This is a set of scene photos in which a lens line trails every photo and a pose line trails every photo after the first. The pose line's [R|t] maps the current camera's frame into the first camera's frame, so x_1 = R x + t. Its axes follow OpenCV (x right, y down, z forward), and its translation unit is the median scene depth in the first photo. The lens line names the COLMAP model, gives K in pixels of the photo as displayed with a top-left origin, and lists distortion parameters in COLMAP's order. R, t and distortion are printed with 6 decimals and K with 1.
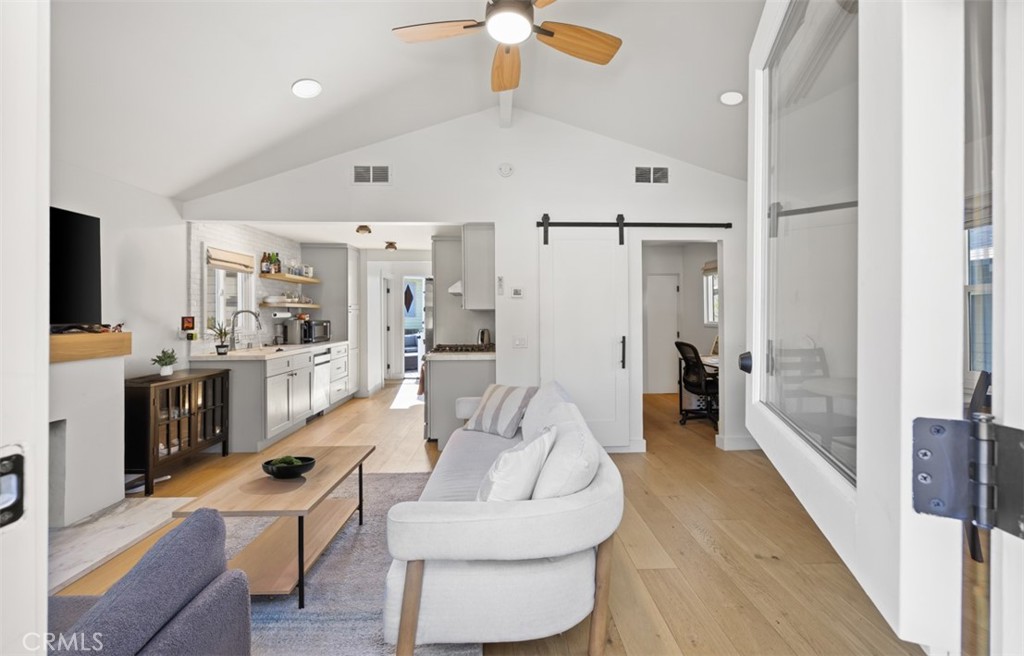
lens RADIAL K [[433.0, 0, 512.0], [0, 433.0, 328.0], [0, 0, 1]] dist [0.000143, 0.000036]
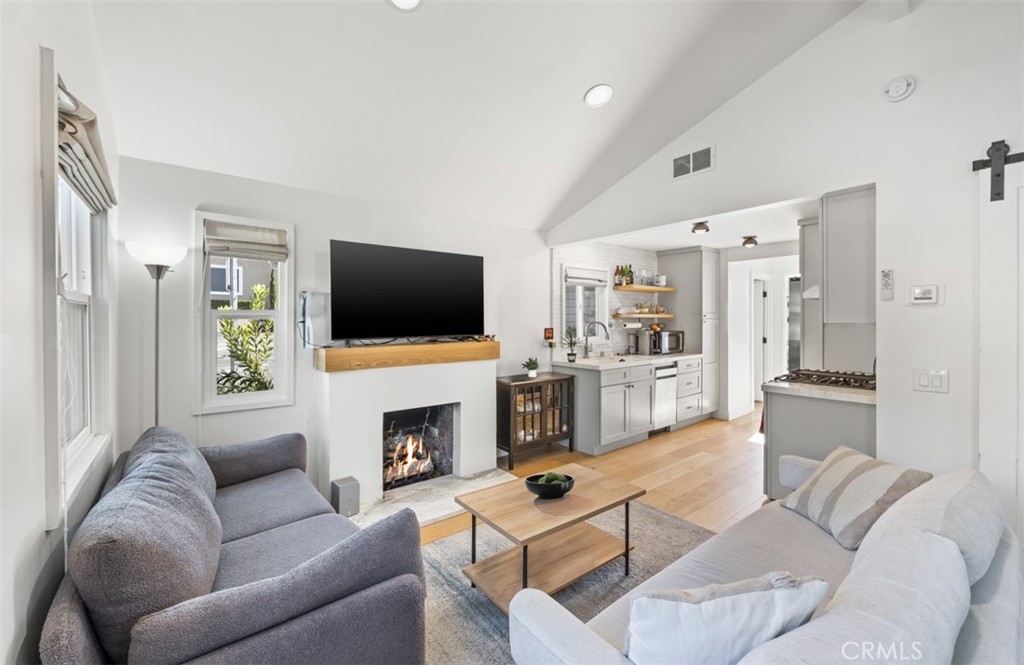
lens RADIAL K [[429.7, 0, 512.0], [0, 429.7, 332.5], [0, 0, 1]] dist [-0.001457, -0.000227]
pose [[0.592525, 0.023257, -0.805216, 0.137955], [-0.016834, 0.999722, 0.016487, -0.030498], [0.805376, 0.003786, 0.592752, 0.208095]]
